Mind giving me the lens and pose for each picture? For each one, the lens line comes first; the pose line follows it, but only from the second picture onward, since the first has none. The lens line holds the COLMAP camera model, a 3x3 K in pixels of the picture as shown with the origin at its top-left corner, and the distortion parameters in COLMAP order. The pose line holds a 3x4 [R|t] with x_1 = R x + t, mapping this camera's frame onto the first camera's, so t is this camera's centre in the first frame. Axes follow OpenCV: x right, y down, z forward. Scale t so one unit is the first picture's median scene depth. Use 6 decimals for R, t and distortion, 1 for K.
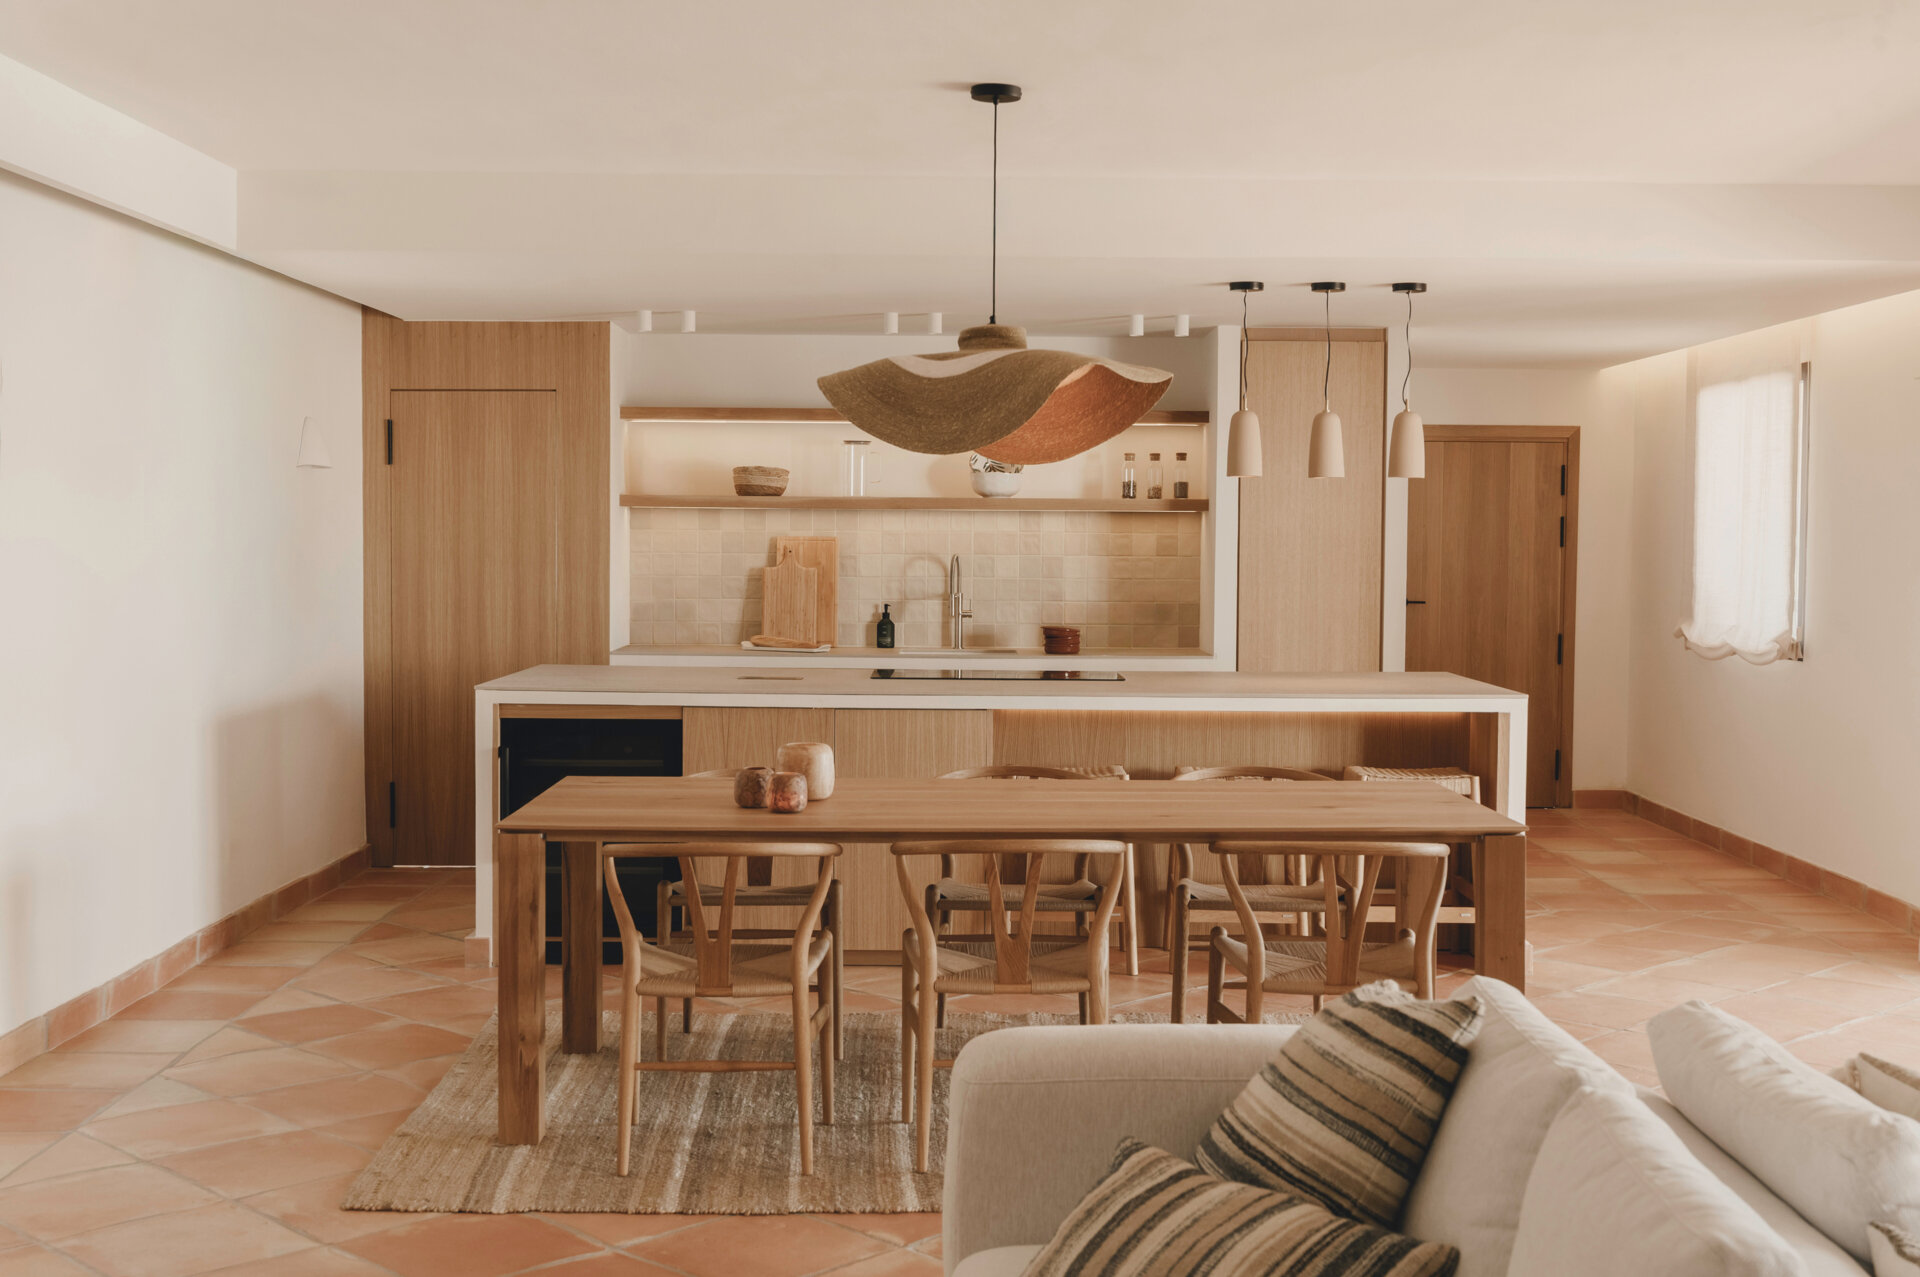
lens RADIAL K [[2251.1, 0, 960.1], [0, 2251.1, 570.6], [0, 0, 1]] dist [0.015584, 0.009735]
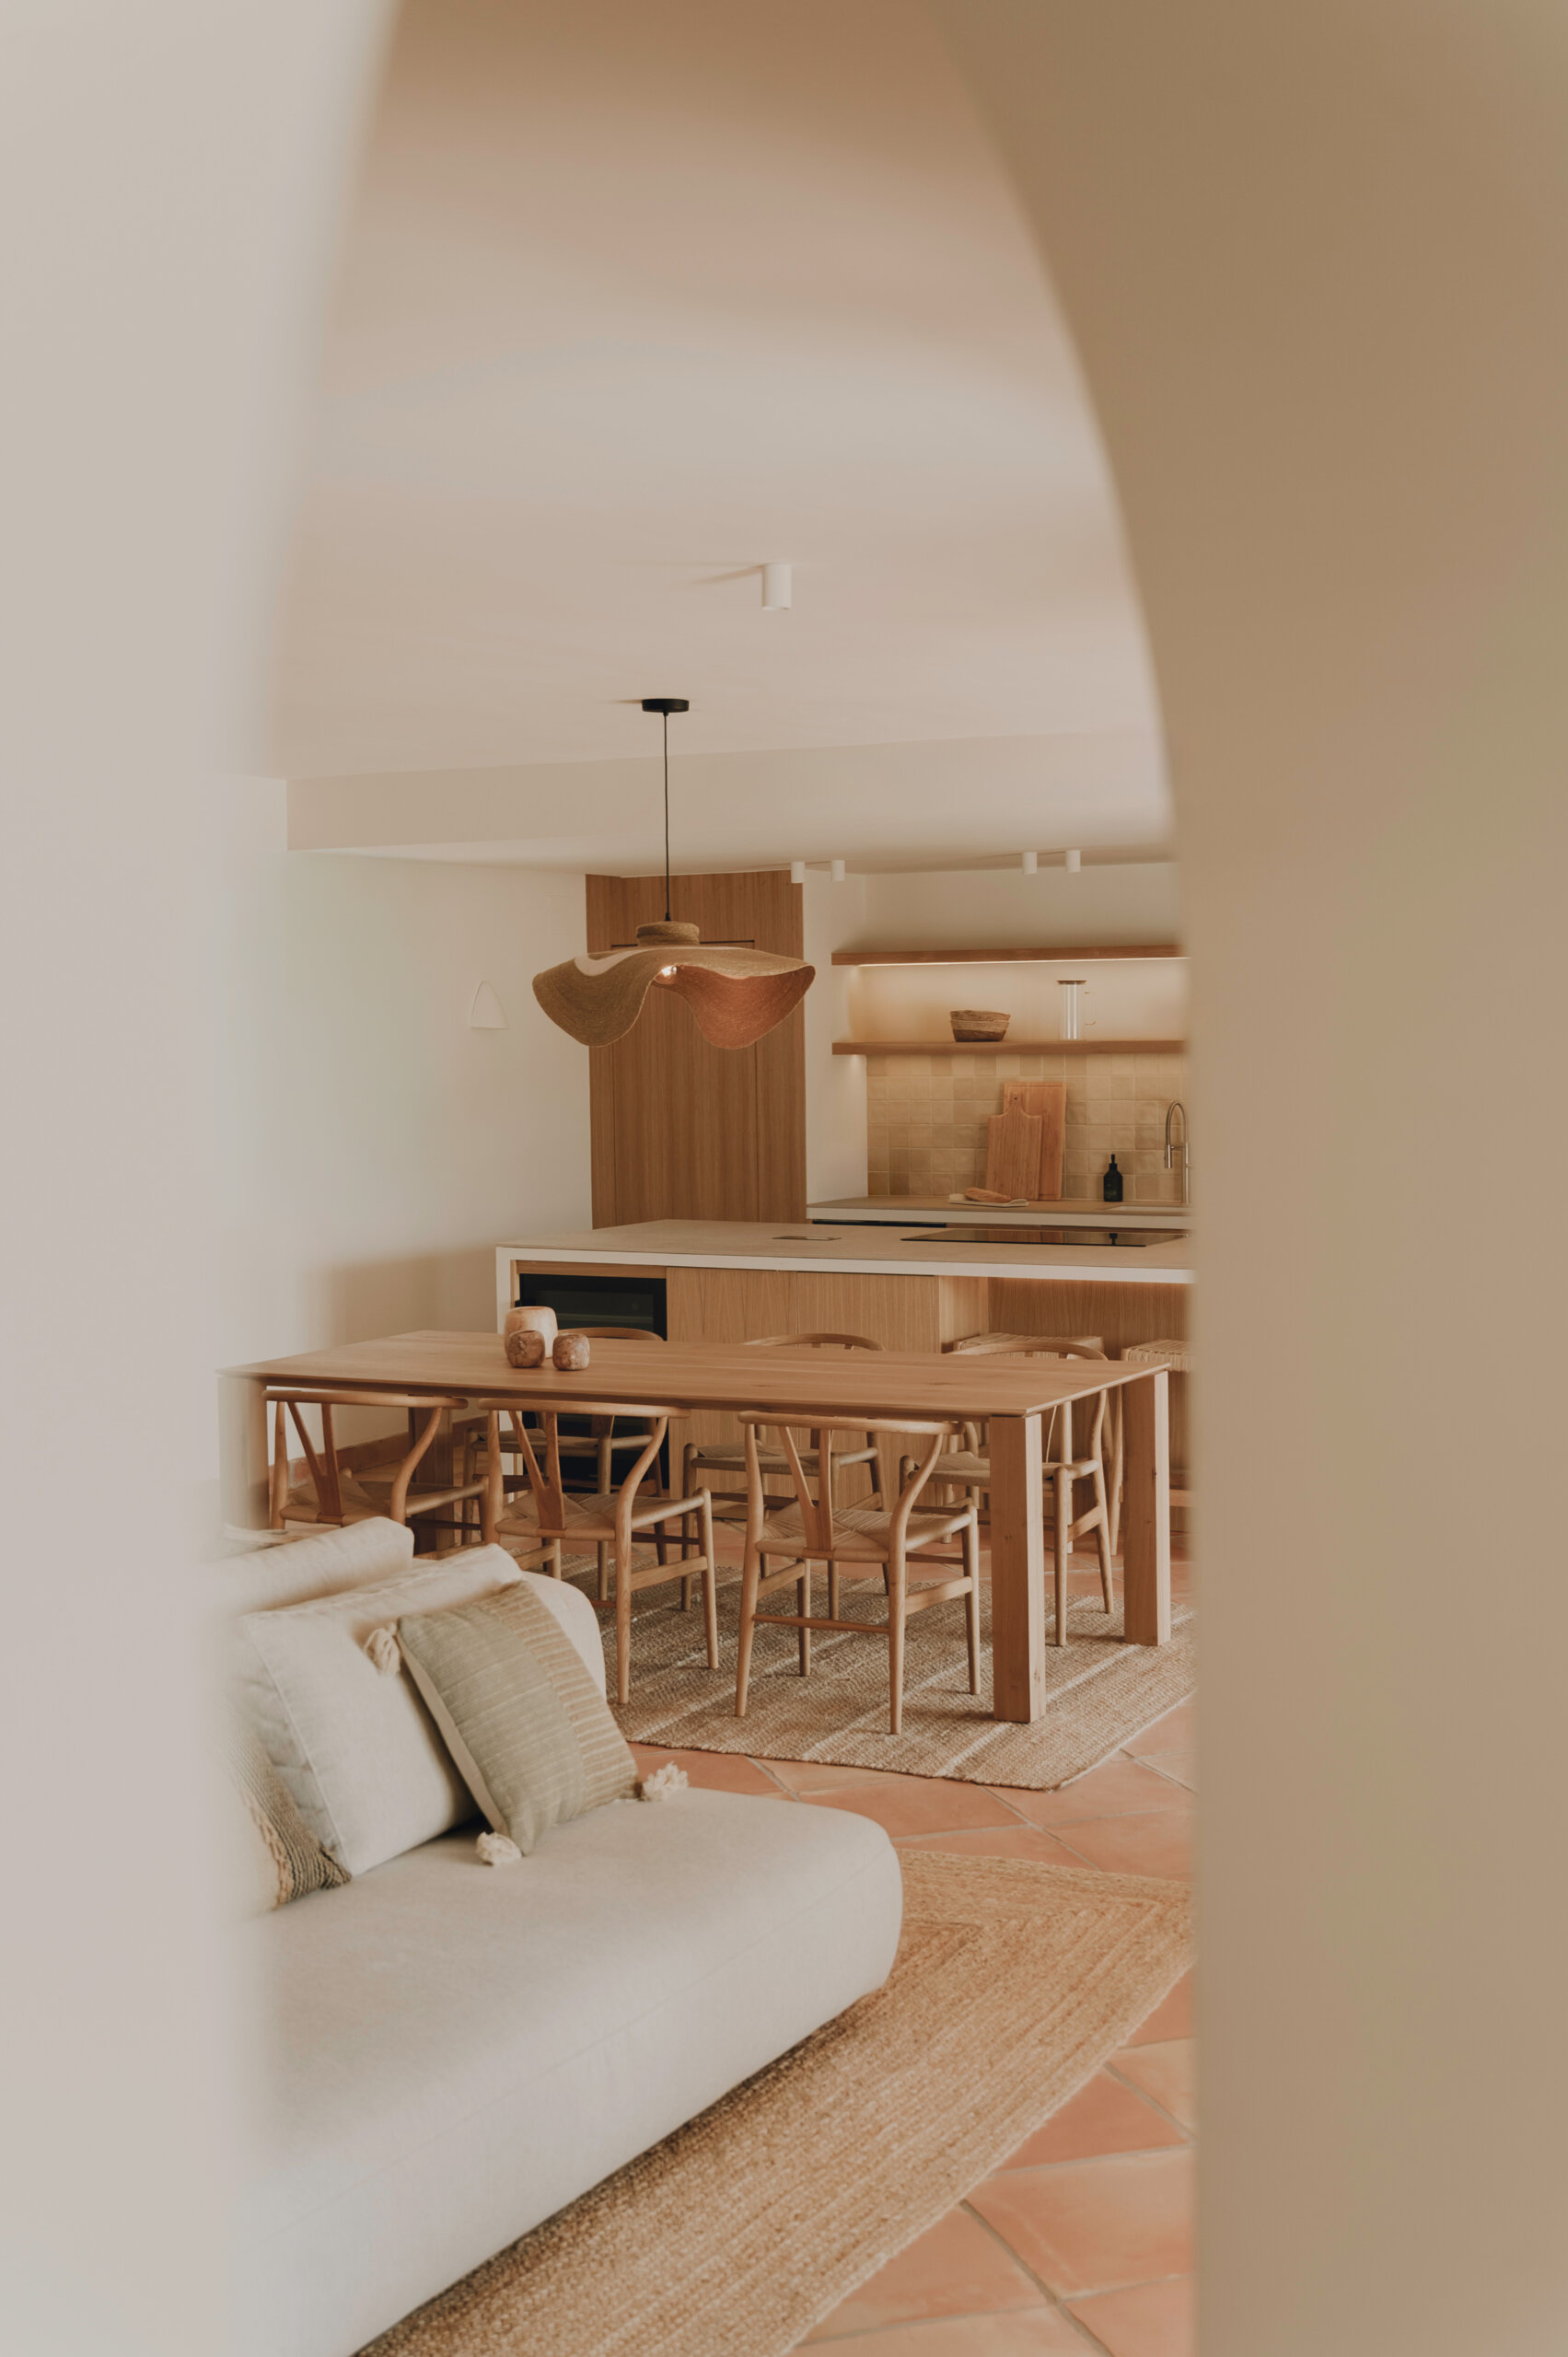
lens RADIAL K [[2763.5, 0, 784.0], [0, 2763.5, 1178.5], [0, 0, 1]] dist [0.015584, 0.009735]
pose [[0.890077, 0.006243, -0.455768, 0.372948], [0.012539, 0.999192, 0.038176, -0.020939], [0.455638, -0.039694, 0.889280, -0.081783]]
